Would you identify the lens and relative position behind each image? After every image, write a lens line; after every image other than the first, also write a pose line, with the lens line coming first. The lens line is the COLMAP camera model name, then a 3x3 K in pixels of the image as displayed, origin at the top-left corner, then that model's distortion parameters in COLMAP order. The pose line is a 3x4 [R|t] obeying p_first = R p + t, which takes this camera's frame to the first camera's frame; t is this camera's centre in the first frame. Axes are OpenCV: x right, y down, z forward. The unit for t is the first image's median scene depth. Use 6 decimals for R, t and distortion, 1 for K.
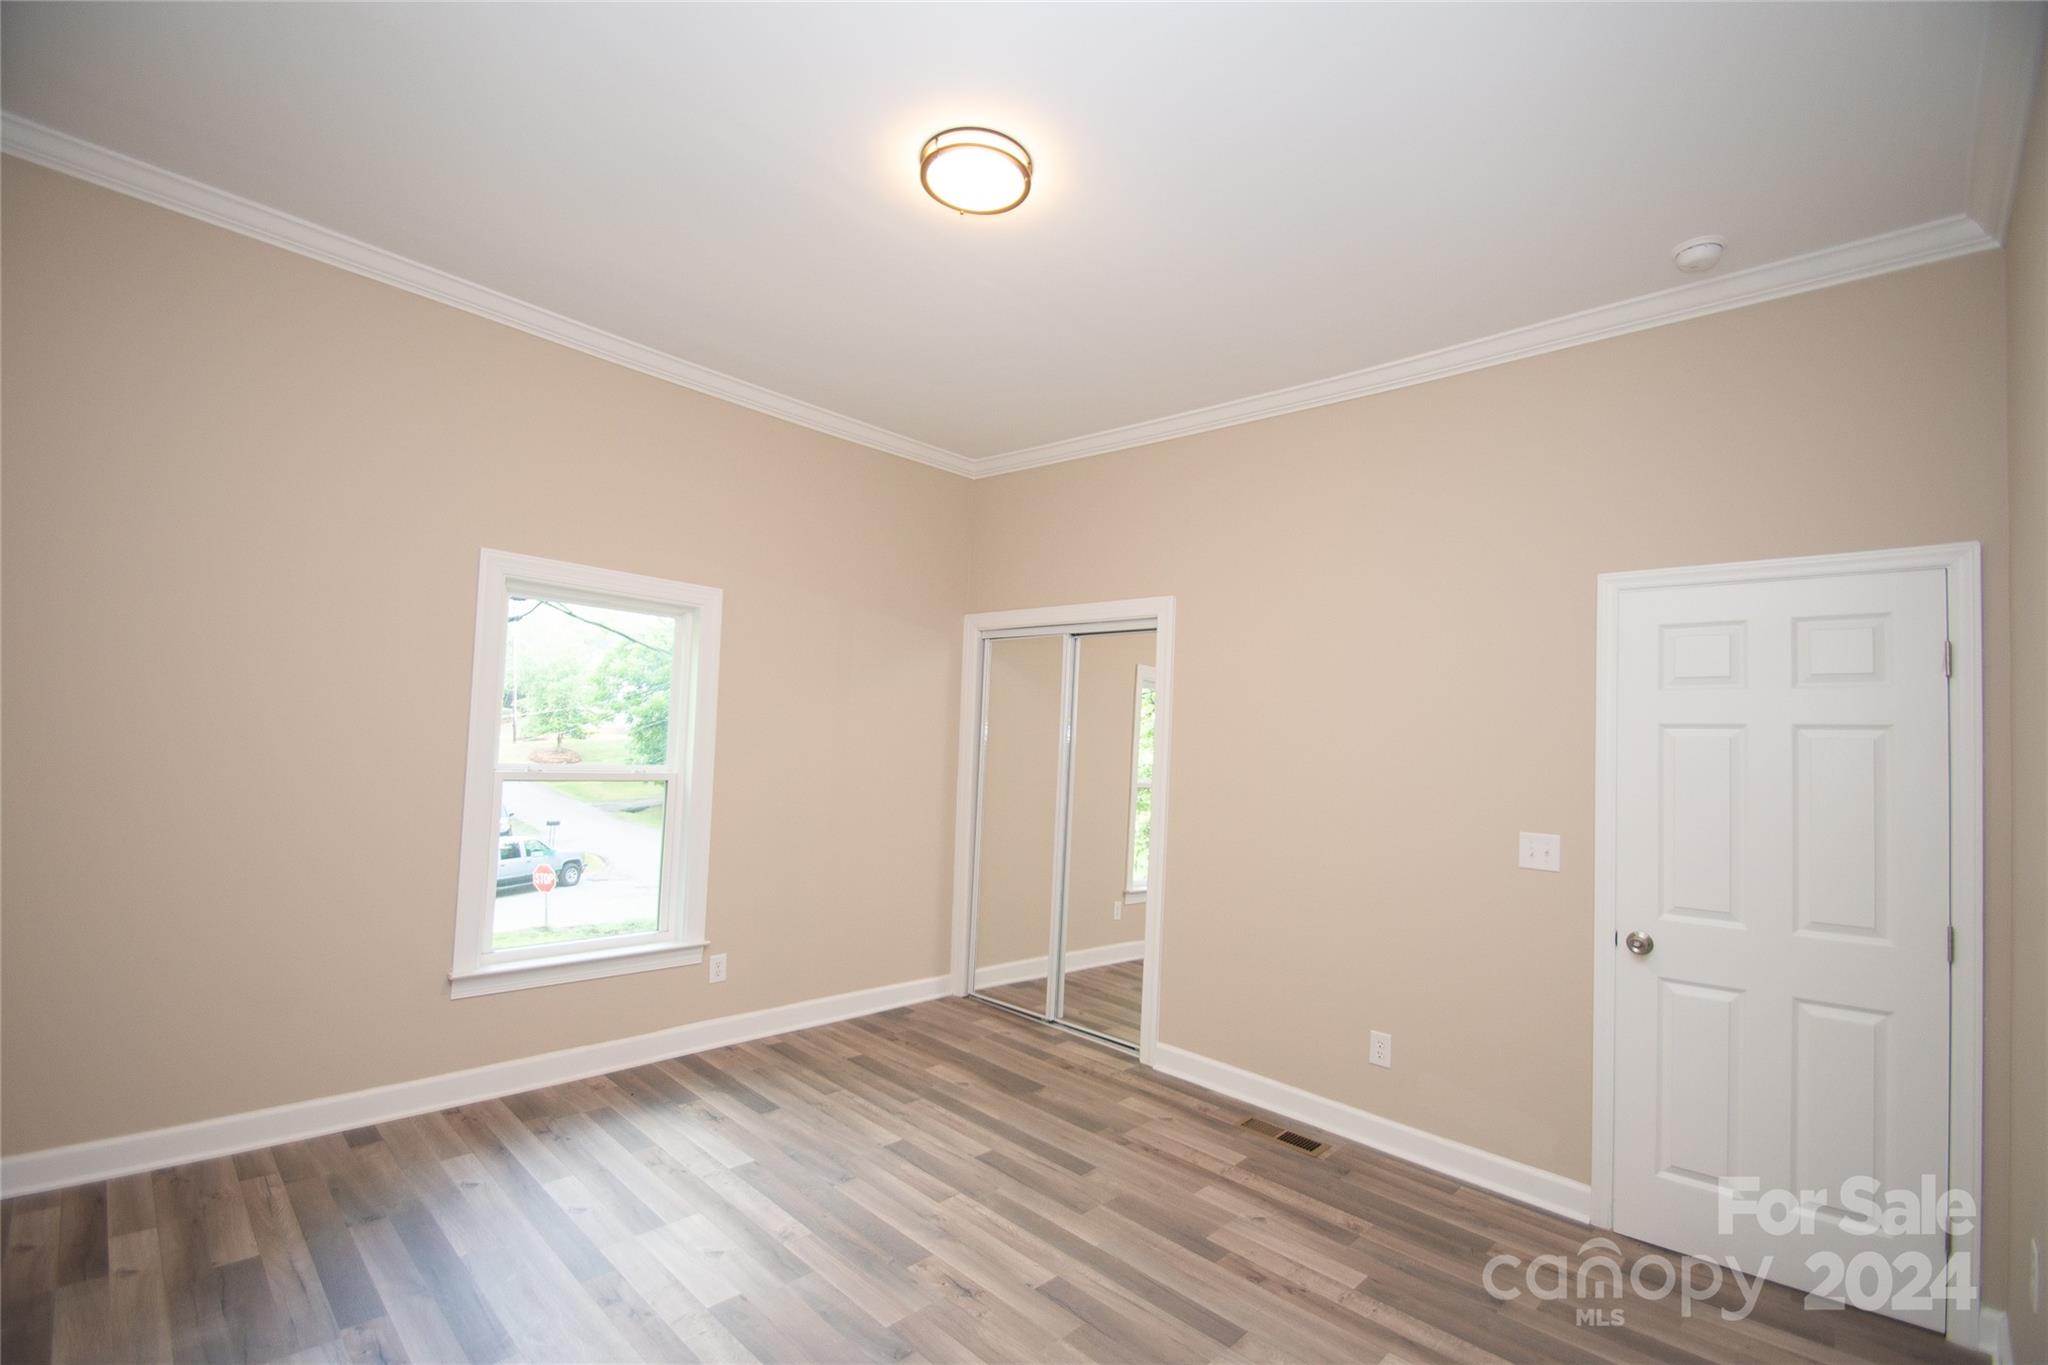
lens RADIAL K [[889.2, 0, 1002.9], [0, 889.2, 673.9], [0, 0, 1]] dist [-0.012726, -0.004411]
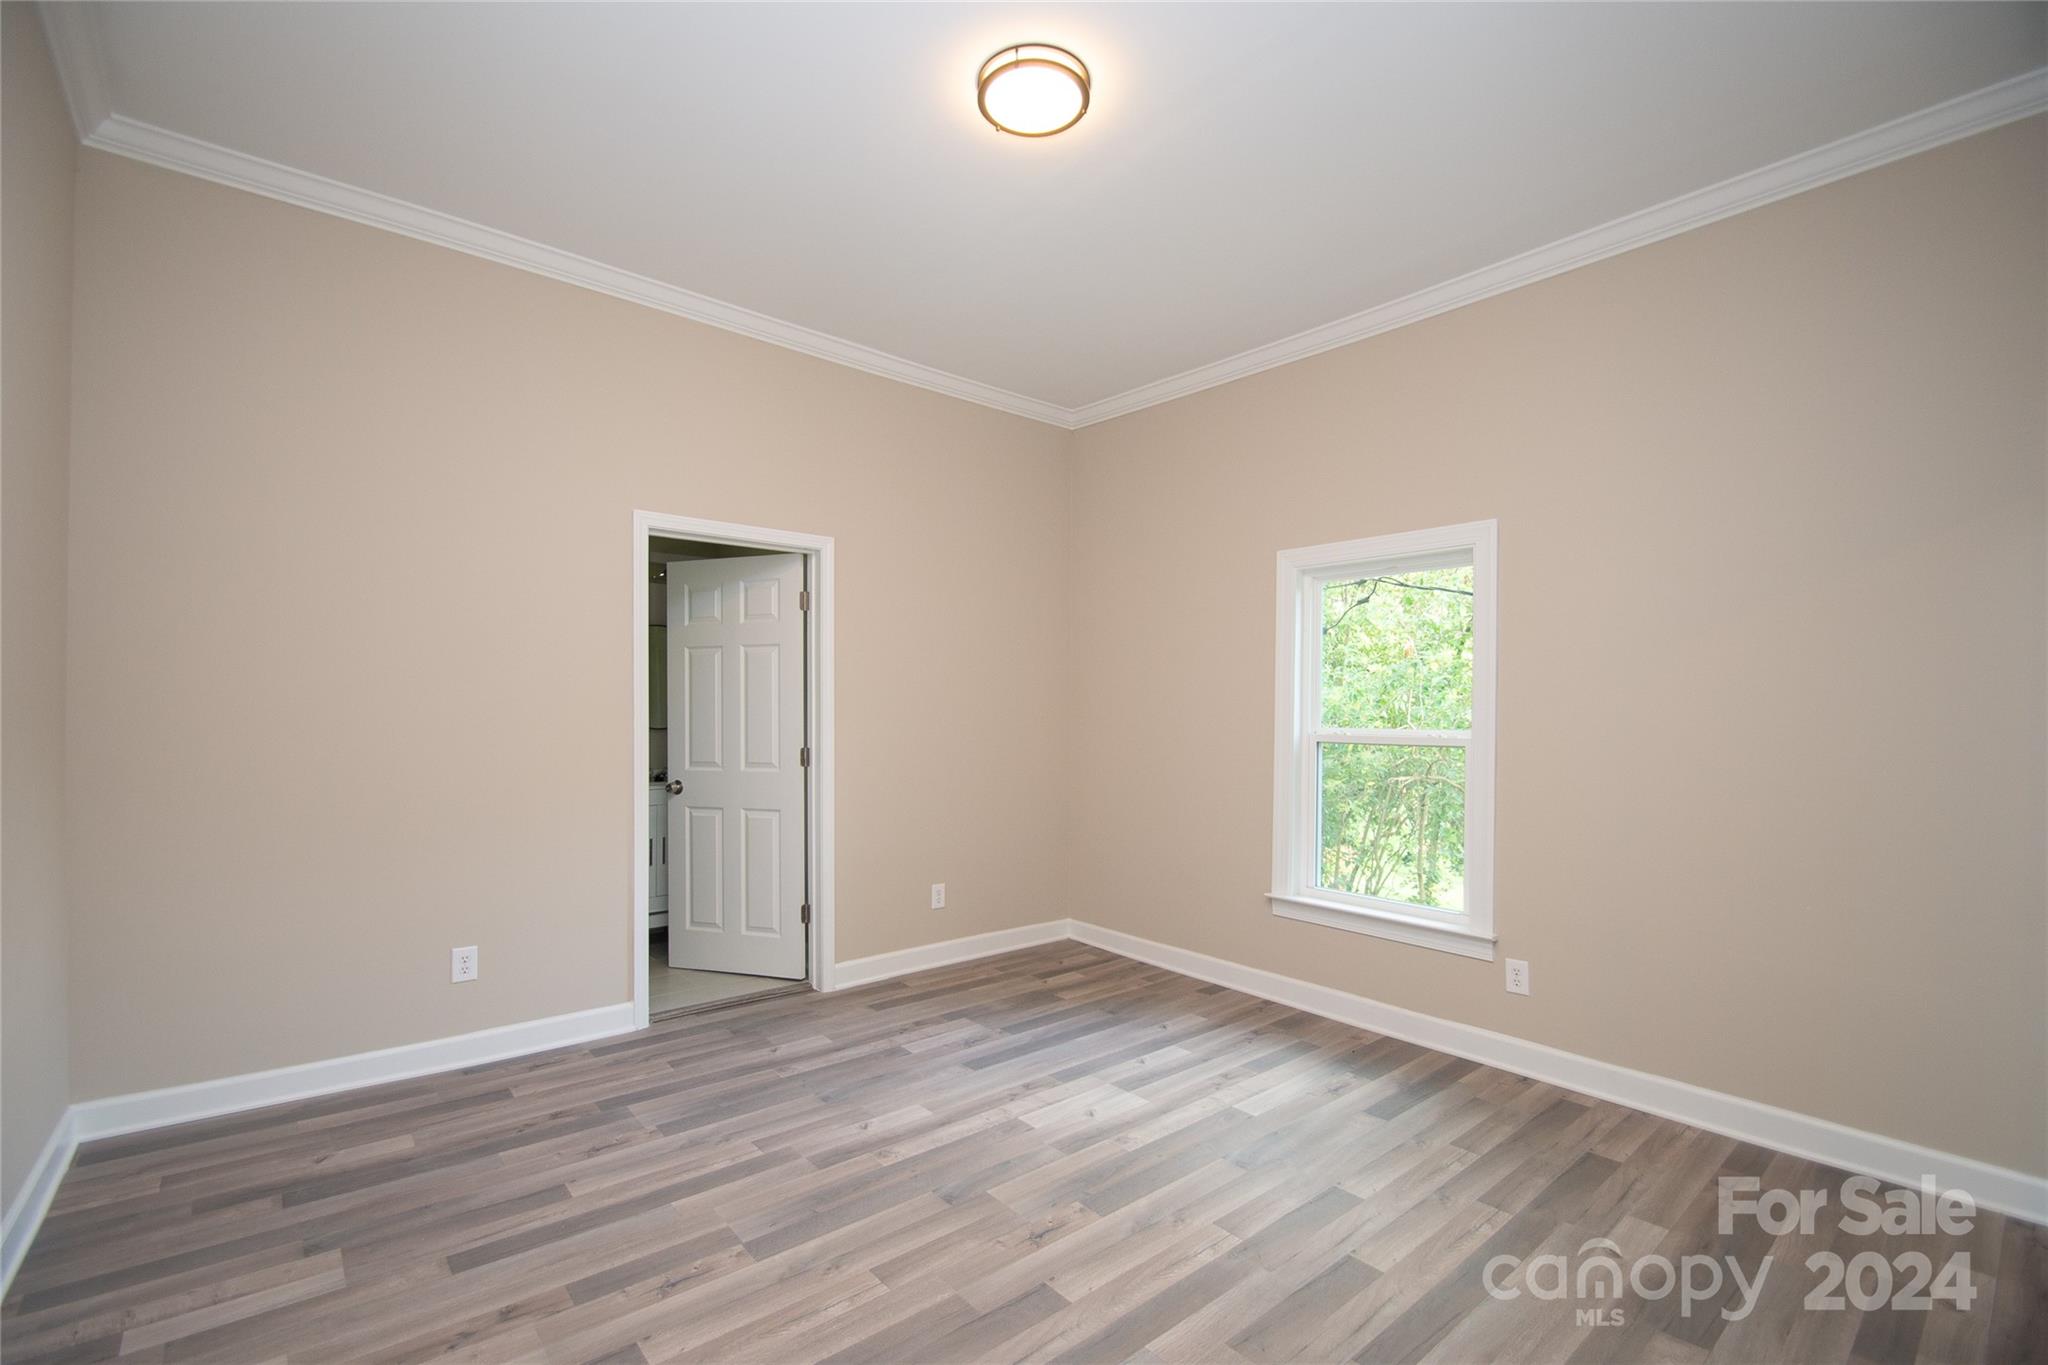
lens RADIAL K [[889.2, 0, 1021.5], [0, 889.2, 696.0], [0, 0, 1]] dist [-0.012726, -0.004411]
pose [[-0.090738, -0.058236, -0.994171, 0.664859], [0.060563, 0.996118, -0.063878, 0.117645], [0.994032, -0.066006, -0.086859, 0.764328]]
